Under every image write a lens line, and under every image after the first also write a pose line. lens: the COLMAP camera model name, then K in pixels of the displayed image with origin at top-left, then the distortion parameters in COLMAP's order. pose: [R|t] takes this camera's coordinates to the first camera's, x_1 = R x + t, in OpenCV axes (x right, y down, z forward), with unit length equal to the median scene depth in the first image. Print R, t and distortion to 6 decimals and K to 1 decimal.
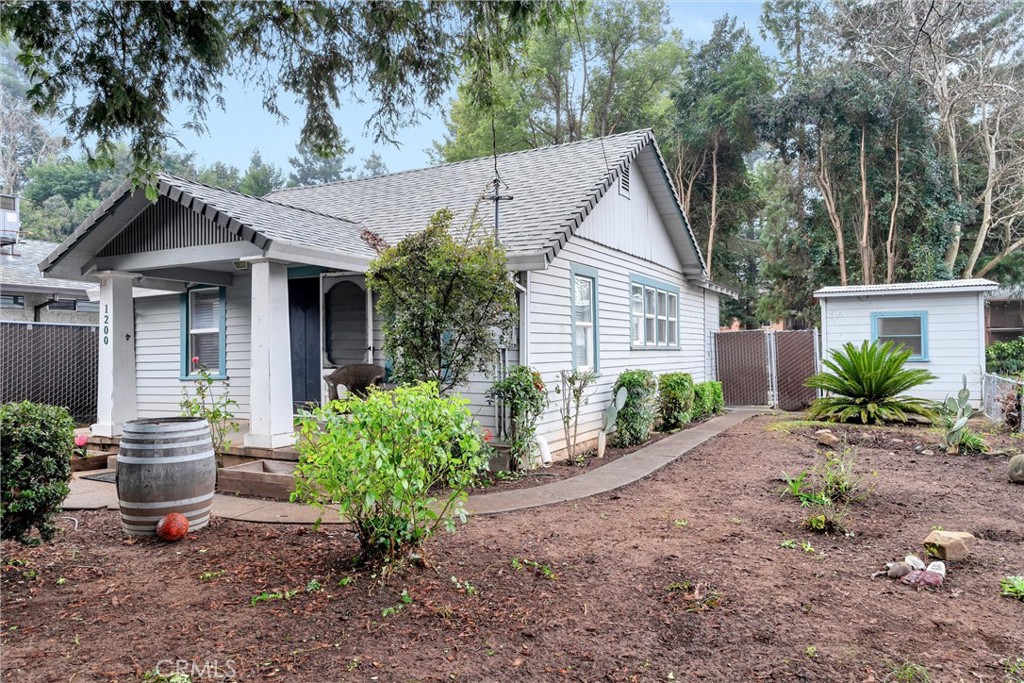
lens RADIAL K [[722.4, 0, 513.0], [0, 722.4, 341.4], [0, 0, 1]] dist [-0.004049, 0.003538]
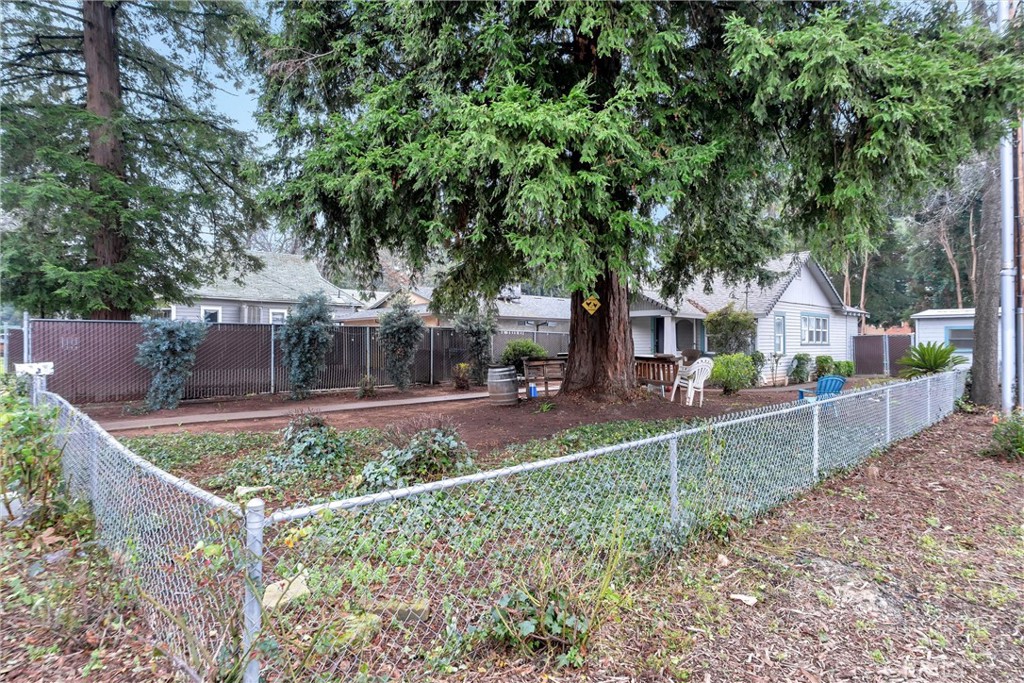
lens RADIAL K [[565.4, 0, 505.8], [0, 565.4, 339.8], [0, 0, 1]] dist [-0.001373, 0.000935]
pose [[0.940974, 0.008824, -0.338363, -0.184298], [-0.004461, 0.999897, 0.013670, -0.040761], [0.338449, -0.011353, 0.940916, -1.636383]]
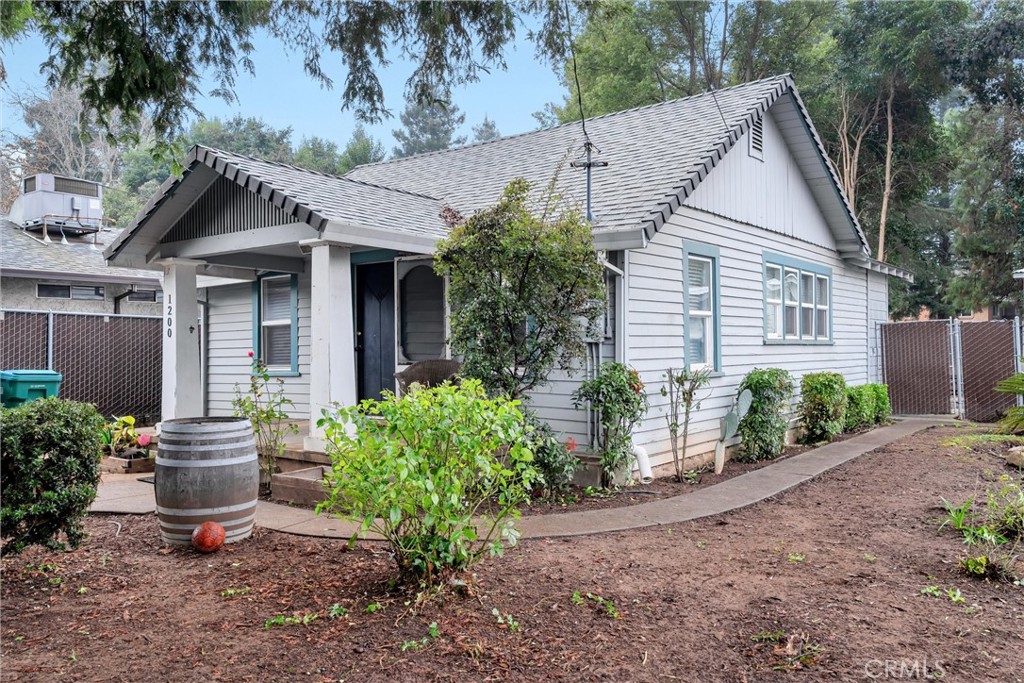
lens RADIAL K [[831.6, 0, 507.3], [0, 831.6, 343.4], [0, 0, 1]] dist [-0.001539, 0.004002]
pose [[0.985439, 0.001672, -0.170019, 0.055584], [-0.000009, 0.999952, 0.009783, 0.001875], [0.170027, -0.009639, 0.985392, 0.022784]]
